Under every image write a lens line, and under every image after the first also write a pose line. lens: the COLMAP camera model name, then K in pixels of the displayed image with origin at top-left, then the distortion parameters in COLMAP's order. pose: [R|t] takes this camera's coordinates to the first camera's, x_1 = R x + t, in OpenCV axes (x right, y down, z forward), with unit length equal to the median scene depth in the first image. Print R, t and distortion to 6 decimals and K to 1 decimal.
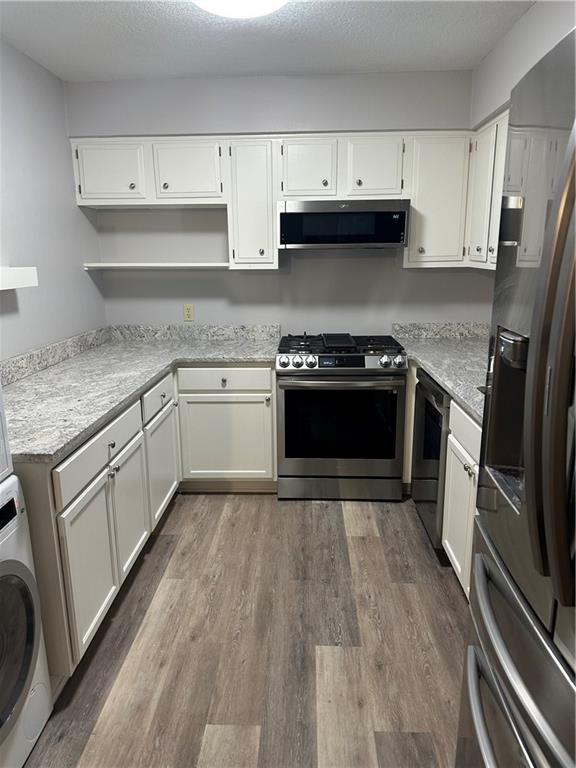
lens RADIAL K [[540.9, 0, 285.7], [0, 540.9, 387.8], [0, 0, 1]] dist [0.073021, -0.091618]
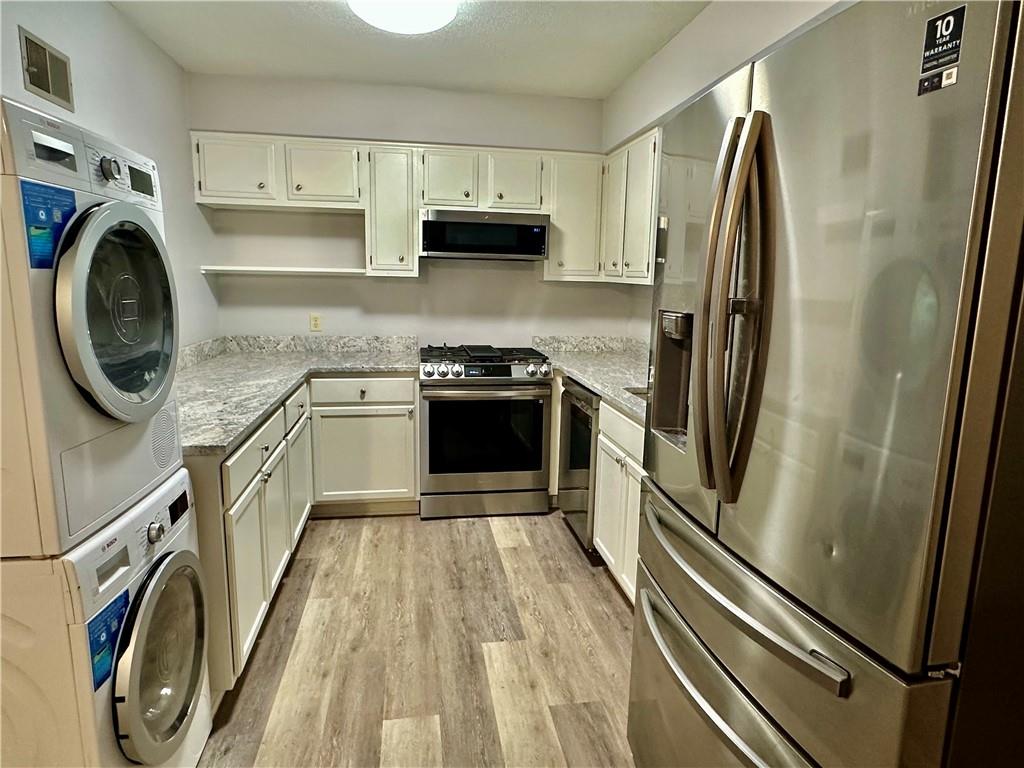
lens RADIAL K [[612.0, 0, 520.4], [0, 612.0, 384.6], [0, 0, 1]] dist [-0.004702, 0.003872]
pose [[0.977001, -0.006584, 0.213131, -0.075942], [0.020785, 0.997704, -0.064455, 0.049237], [-0.212217, 0.067402, 0.974895, -0.093540]]
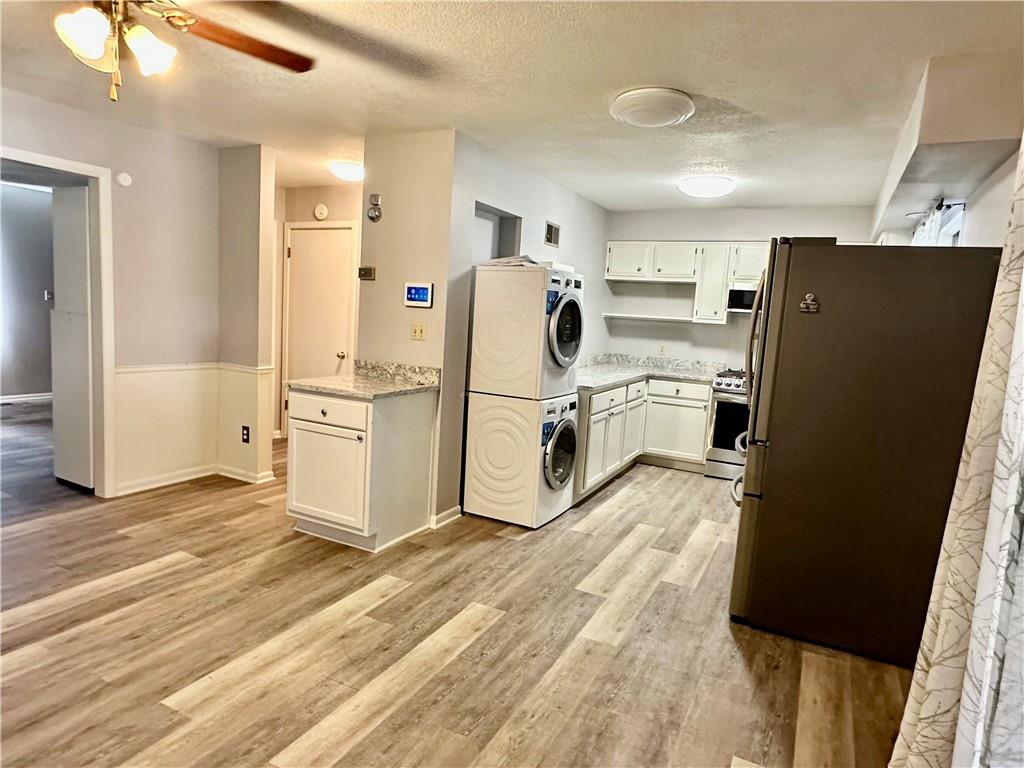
lens RADIAL K [[612.0, 0, 511.4], [0, 612.0, 385.6], [0, 0, 1]] dist [-0.004702, 0.003872]
pose [[0.902909, 0.114739, -0.414235, 0.186723], [-0.165513, 0.982210, -0.088706, 0.214592], [0.396688, 0.148655, 0.905837, -0.814650]]
